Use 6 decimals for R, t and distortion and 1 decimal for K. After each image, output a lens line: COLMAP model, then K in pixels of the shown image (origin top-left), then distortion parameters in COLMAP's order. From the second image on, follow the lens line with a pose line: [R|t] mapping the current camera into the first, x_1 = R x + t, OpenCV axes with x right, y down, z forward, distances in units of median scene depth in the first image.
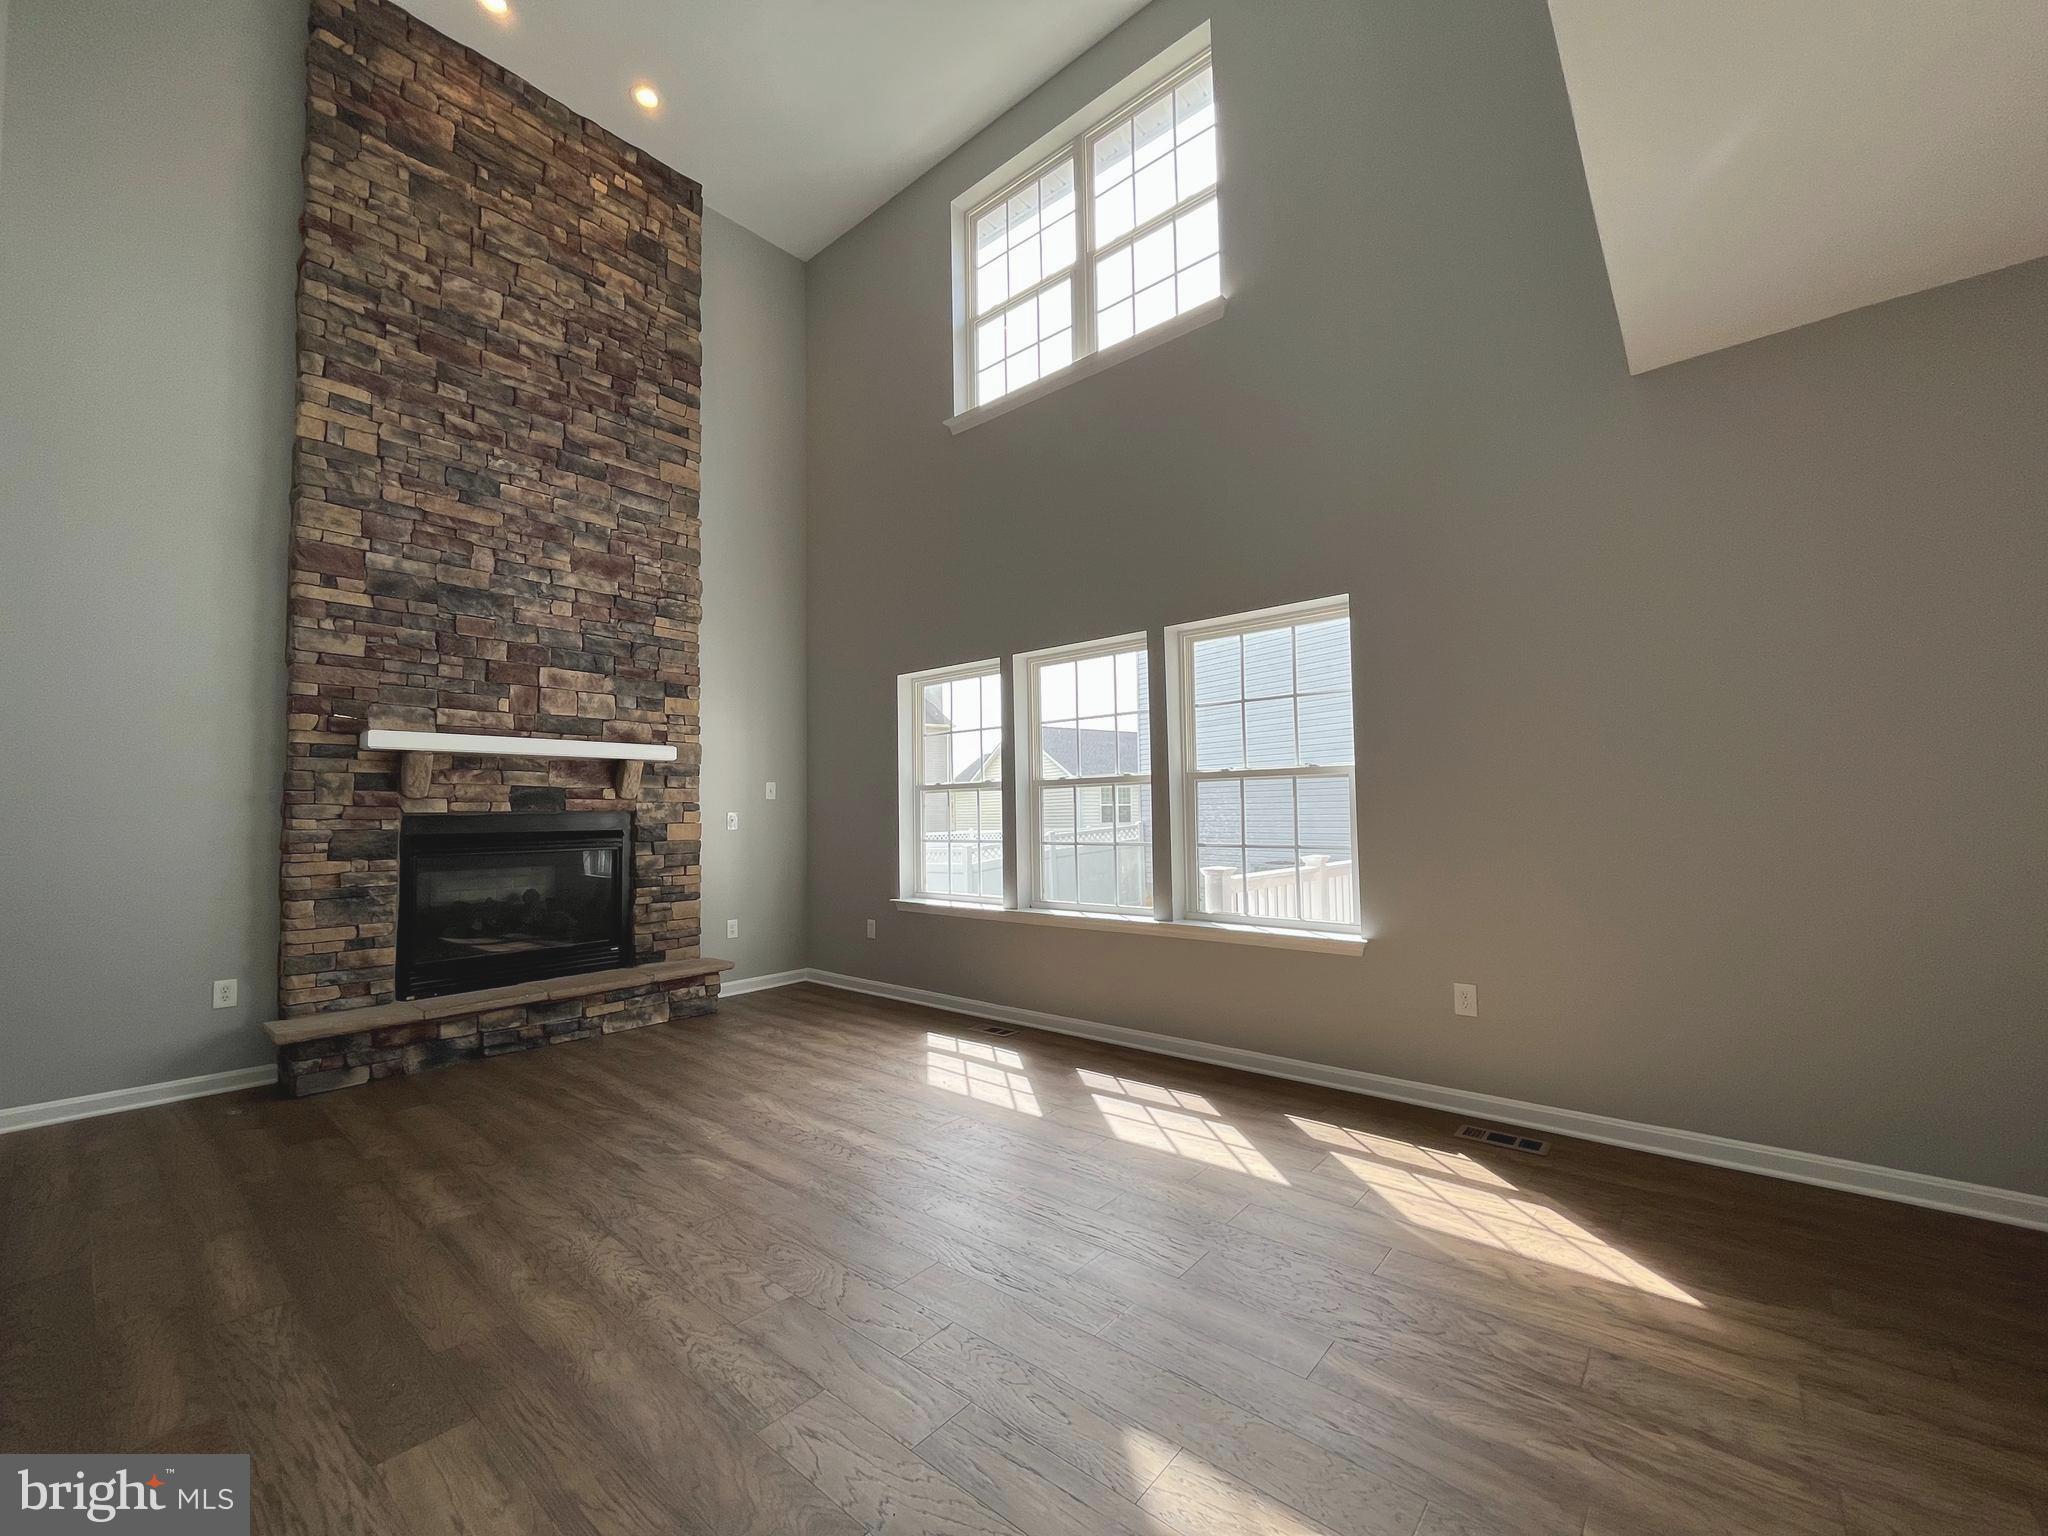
lens RADIAL K [[830.9, 0, 1024.0], [0, 830.9, 768.0], [0, 0, 1]] dist [-0.000404, -0.000365]
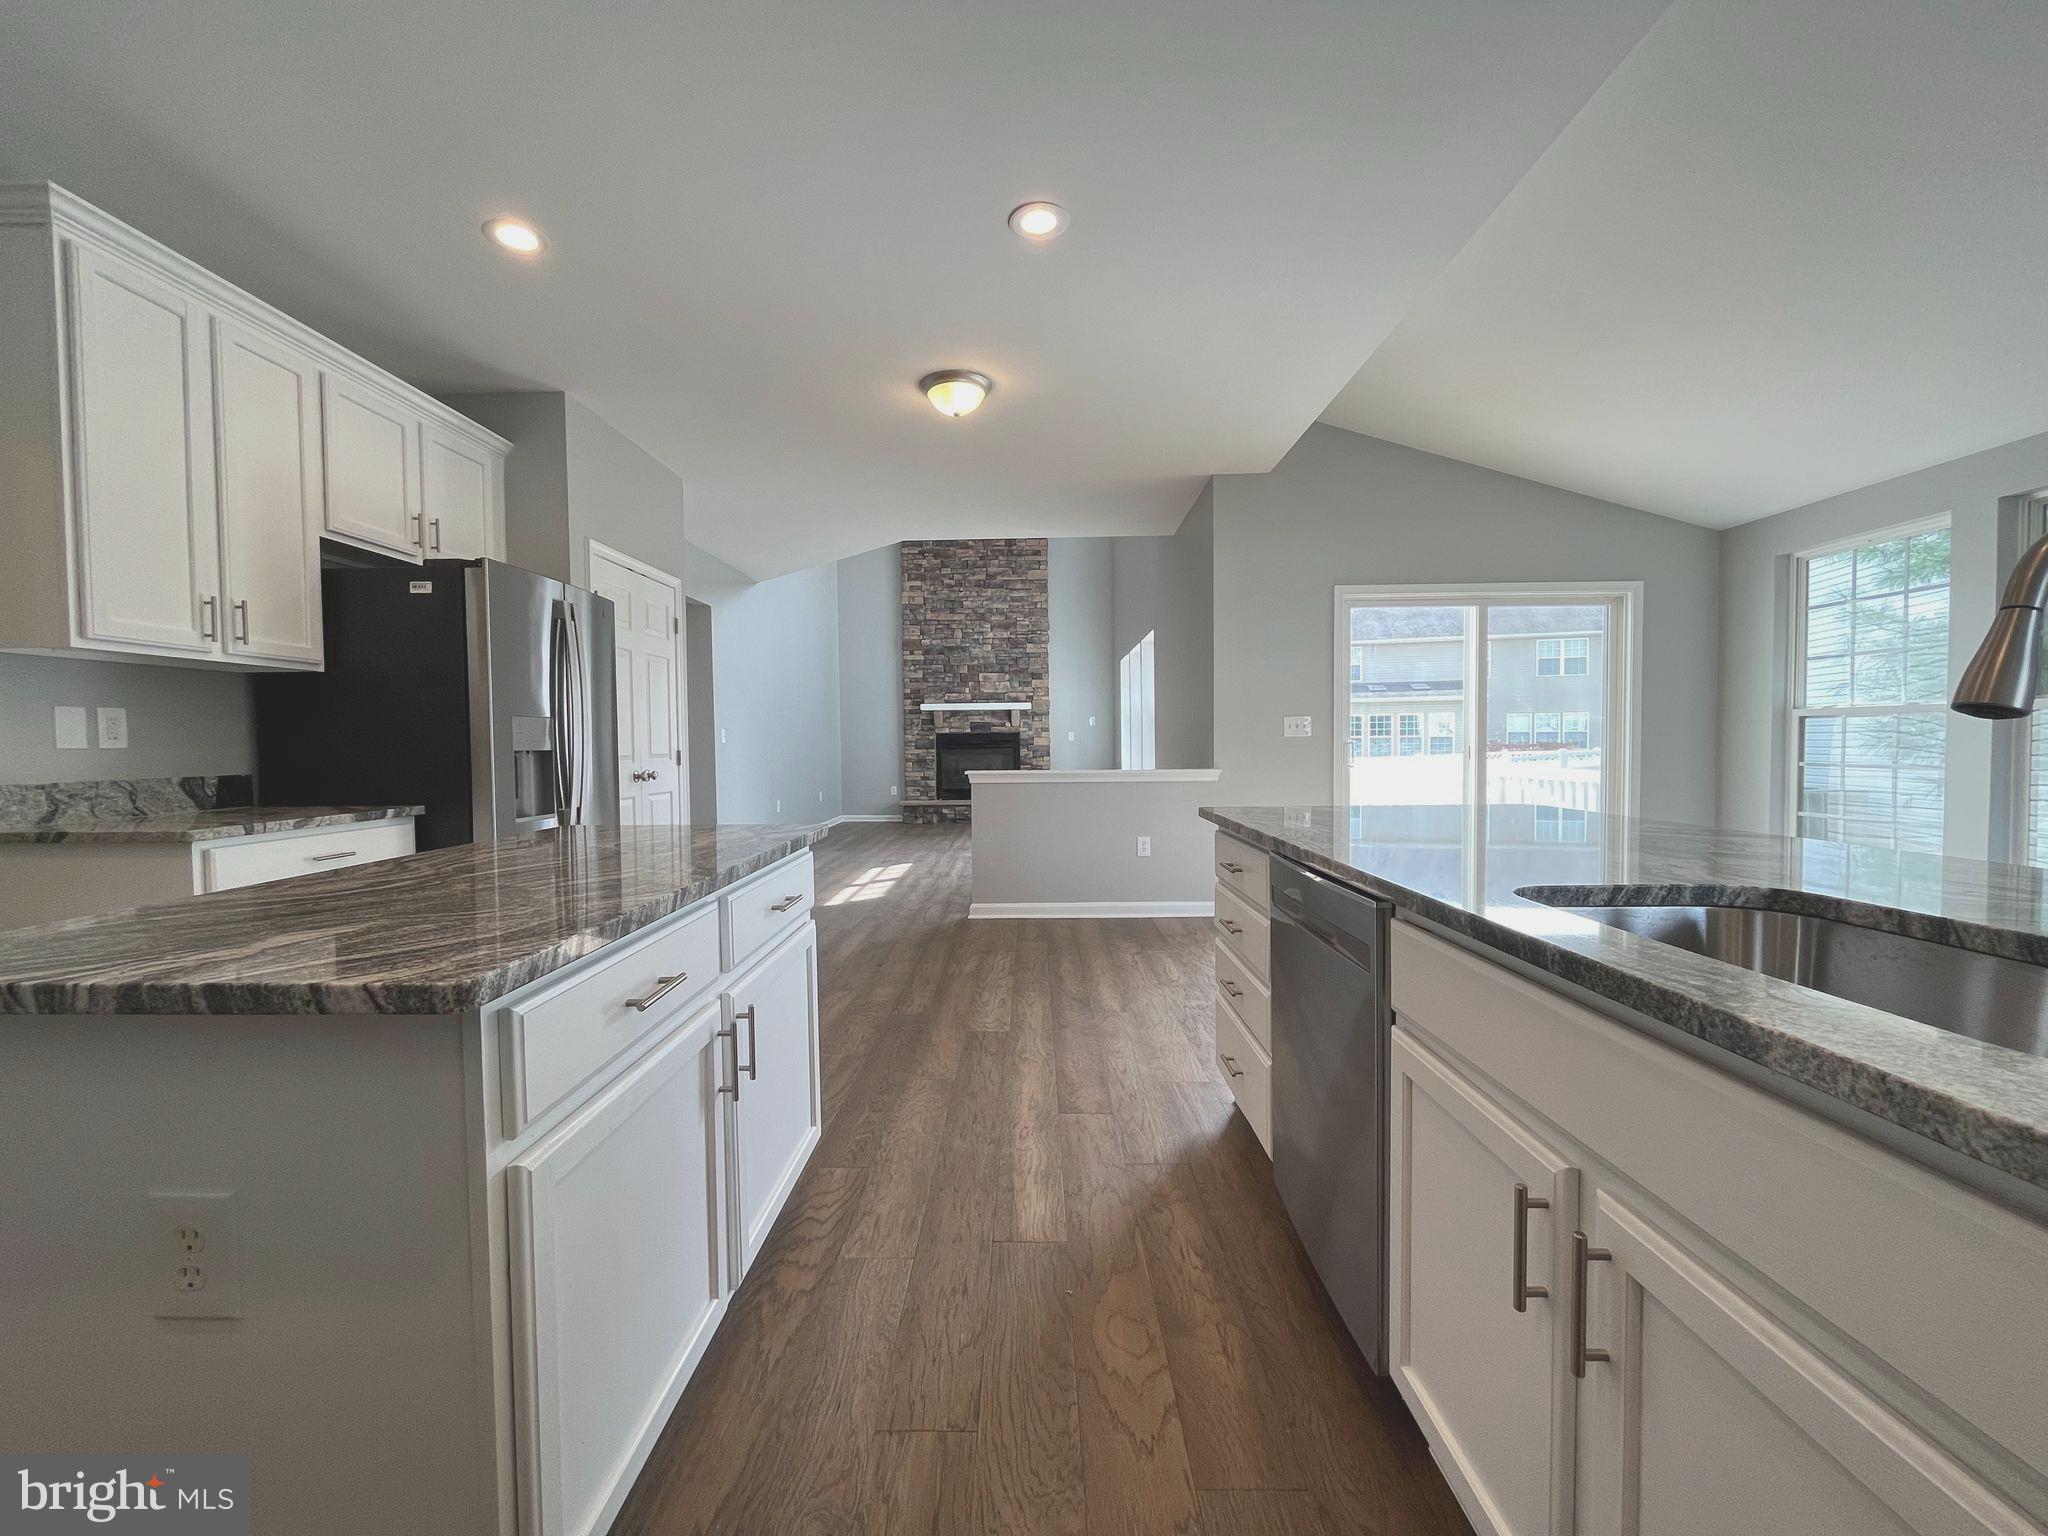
lens RADIAL K [[825.2, 0, 1016.8], [0, 825.2, 770.7], [0, 0, 1]] dist [-0.001823, -0.000635]
pose [[0.635088, 0.034968, -0.771648, 1.514840], [0.044657, 0.995642, 0.081872, -0.032817], [0.771147, -0.086456, 0.630759, -0.527230]]
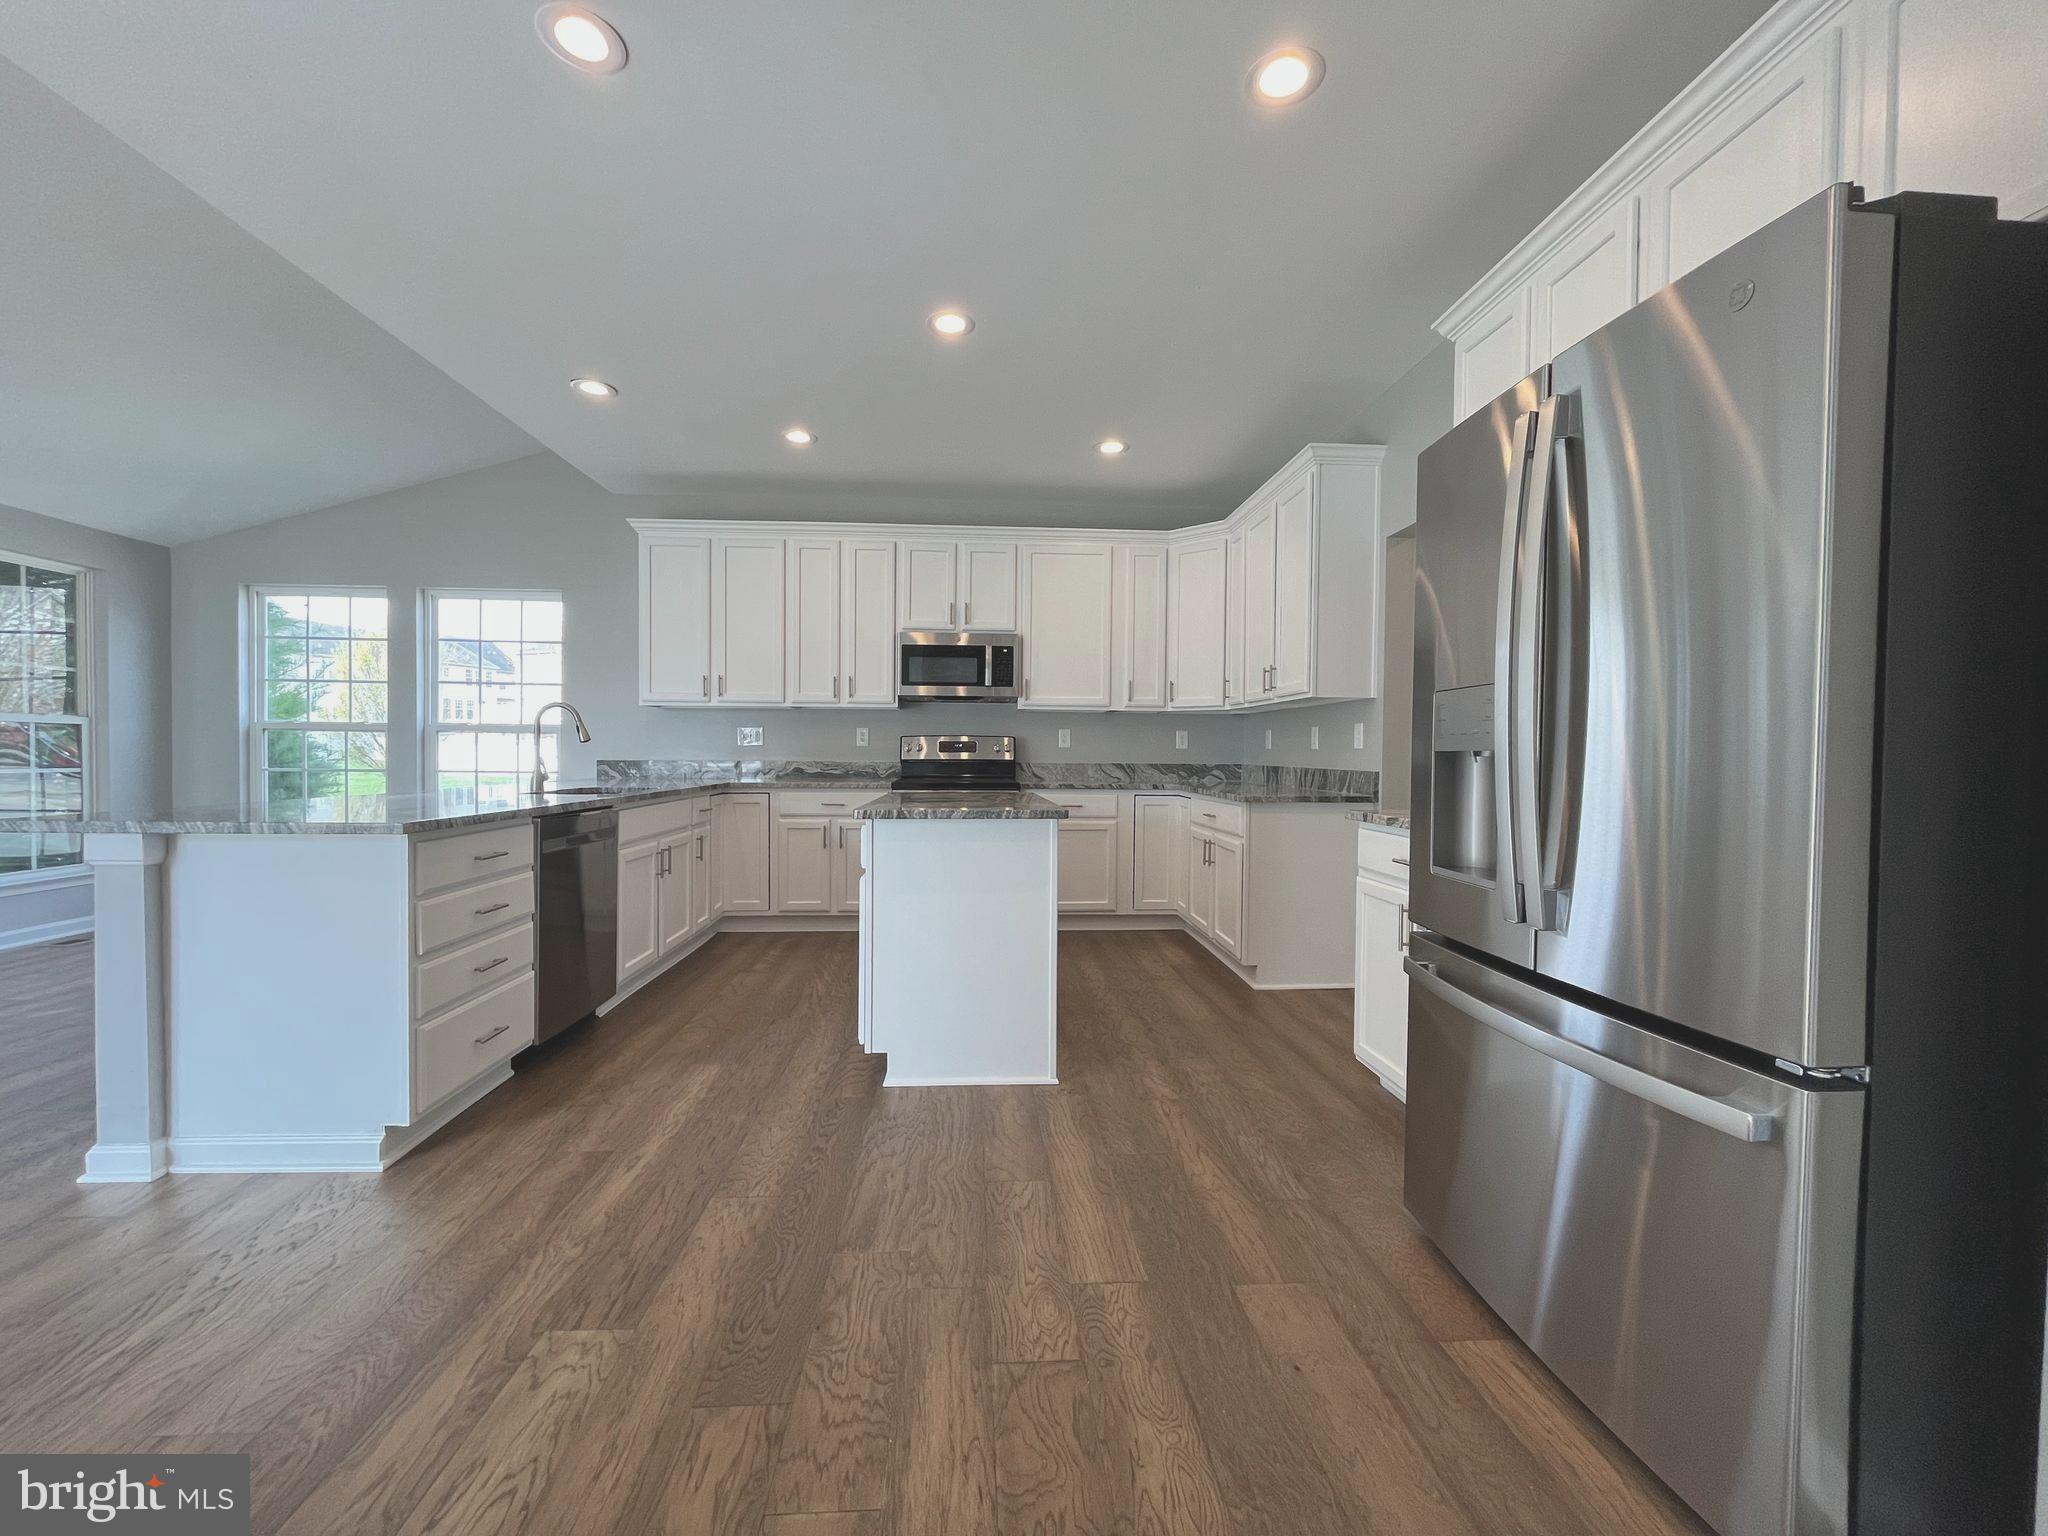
lens RADIAL K [[825.2, 0, 1016.8], [0, 825.2, 770.7], [0, 0, 1]] dist [-0.001823, -0.000635]
pose [[-0.694518, -0.006530, 0.719446, 0.555758], [-0.039194, 0.998817, -0.028770, 0.018068], [-0.718407, -0.048180, -0.693953, 0.023359]]
